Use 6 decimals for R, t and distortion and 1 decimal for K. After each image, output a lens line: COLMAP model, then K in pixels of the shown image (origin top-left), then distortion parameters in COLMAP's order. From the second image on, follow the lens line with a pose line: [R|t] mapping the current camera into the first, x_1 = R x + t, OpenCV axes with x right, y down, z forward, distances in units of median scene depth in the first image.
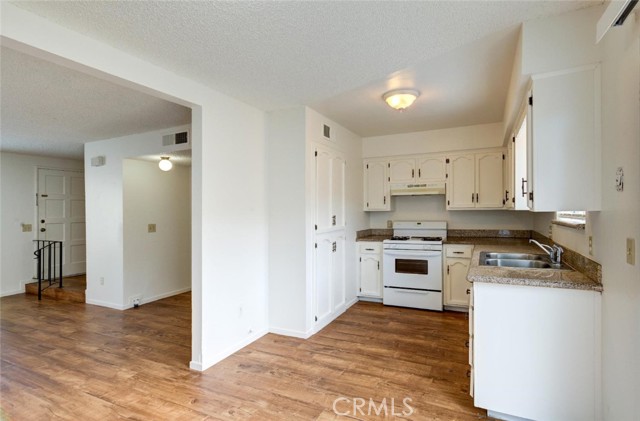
lens RADIAL K [[299.9, 0, 304.1], [0, 299.9, 205.2], [0, 0, 1]] dist [0.002347, 0.000228]
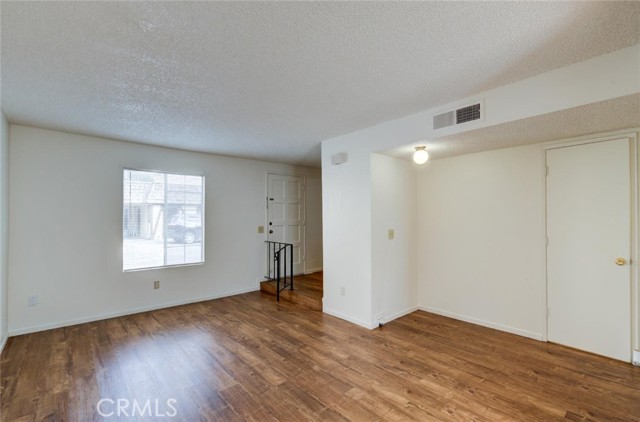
lens RADIAL K [[285.6, 0, 304.1], [0, 285.6, 210.5], [0, 0, 1]] dist [0.003015, 0.000564]
pose [[0.901852, 0.000076, -0.432046, -0.385734], [-0.000625, 0.999999, -0.001129, 0.009952], [0.432046, 0.001288, 0.901851, 0.166745]]
